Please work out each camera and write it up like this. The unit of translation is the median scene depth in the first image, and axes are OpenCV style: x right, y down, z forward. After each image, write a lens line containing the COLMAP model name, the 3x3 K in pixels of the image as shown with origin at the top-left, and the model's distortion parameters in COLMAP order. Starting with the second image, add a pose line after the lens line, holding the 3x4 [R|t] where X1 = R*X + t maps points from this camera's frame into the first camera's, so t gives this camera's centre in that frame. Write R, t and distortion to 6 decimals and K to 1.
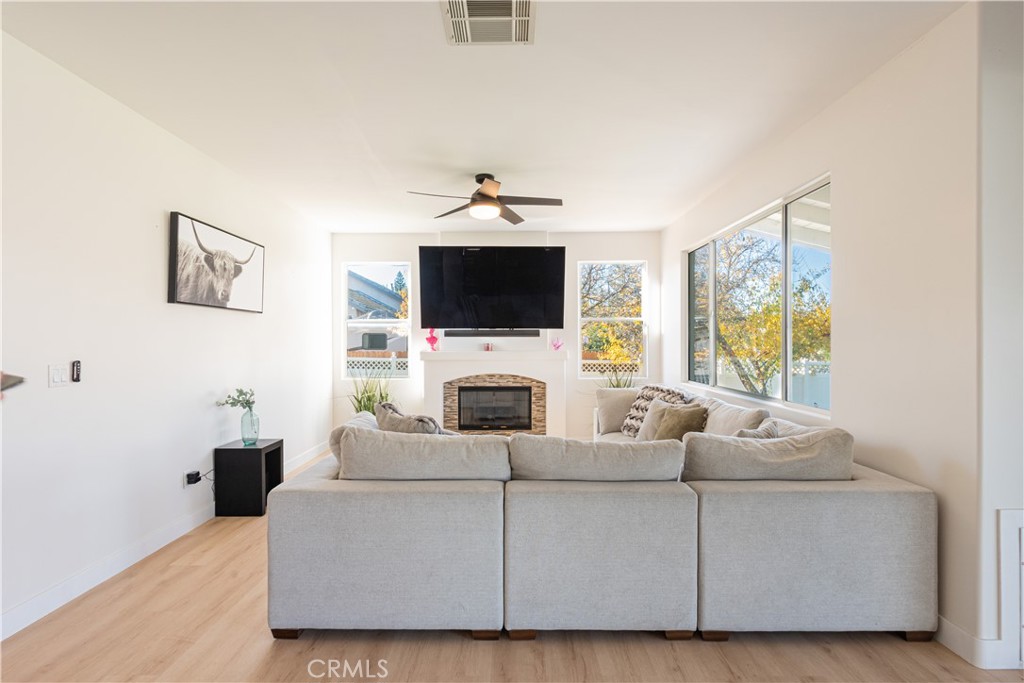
lens RADIAL K [[519.8, 0, 509.2], [0, 519.8, 345.1], [0, 0, 1]] dist [0.001622, 0.000199]
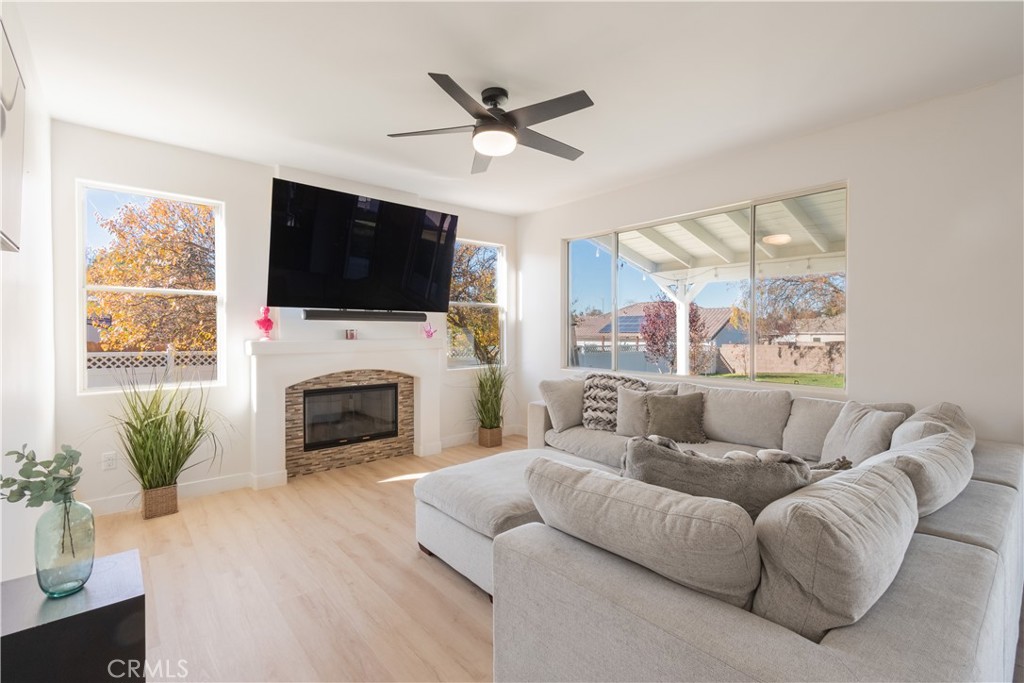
lens RADIAL K [[463.2, 0, 512.7], [0, 463.2, 333.2], [0, 0, 1]] dist [0.000096, -0.001460]
pose [[0.751812, -0.002847, 0.659372, -0.298953], [0.001812, 0.999996, 0.002253, 0.000828], [-0.659375, -0.000499, 0.751814, 0.339825]]
